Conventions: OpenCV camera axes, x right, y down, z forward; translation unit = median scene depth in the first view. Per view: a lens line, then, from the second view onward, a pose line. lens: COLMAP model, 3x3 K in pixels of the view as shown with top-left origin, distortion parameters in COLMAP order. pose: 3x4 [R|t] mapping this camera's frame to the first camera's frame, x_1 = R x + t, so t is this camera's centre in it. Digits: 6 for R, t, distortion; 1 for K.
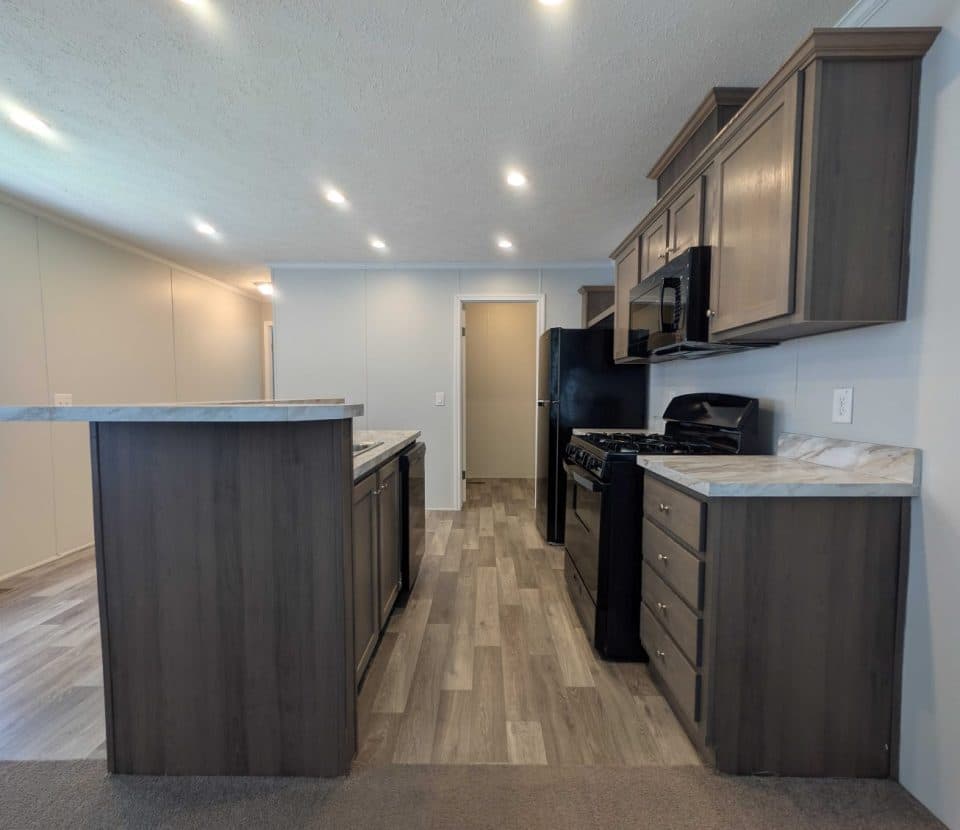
lens RADIAL K [[422.7, 0, 484.1], [0, 422.7, 416.9], [0, 0, 1]] dist [-0.000900, 0.000277]
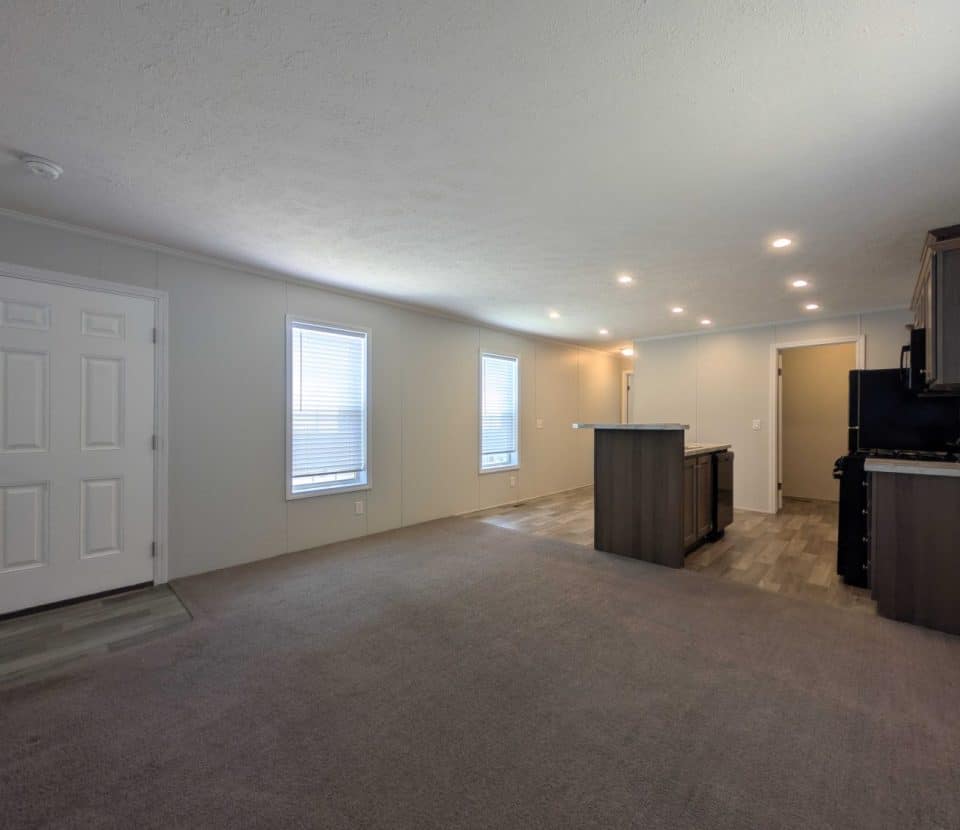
lens RADIAL K [[422.7, 0, 477.1], [0, 422.7, 416.0], [0, 0, 1]] dist [-0.000900, 0.000277]
pose [[0.724183, -0.000788, -0.689608, 0.341867], [-0.043465, 0.997959, -0.046785, 0.059113], [0.688237, 0.063855, 0.722670, -1.081681]]
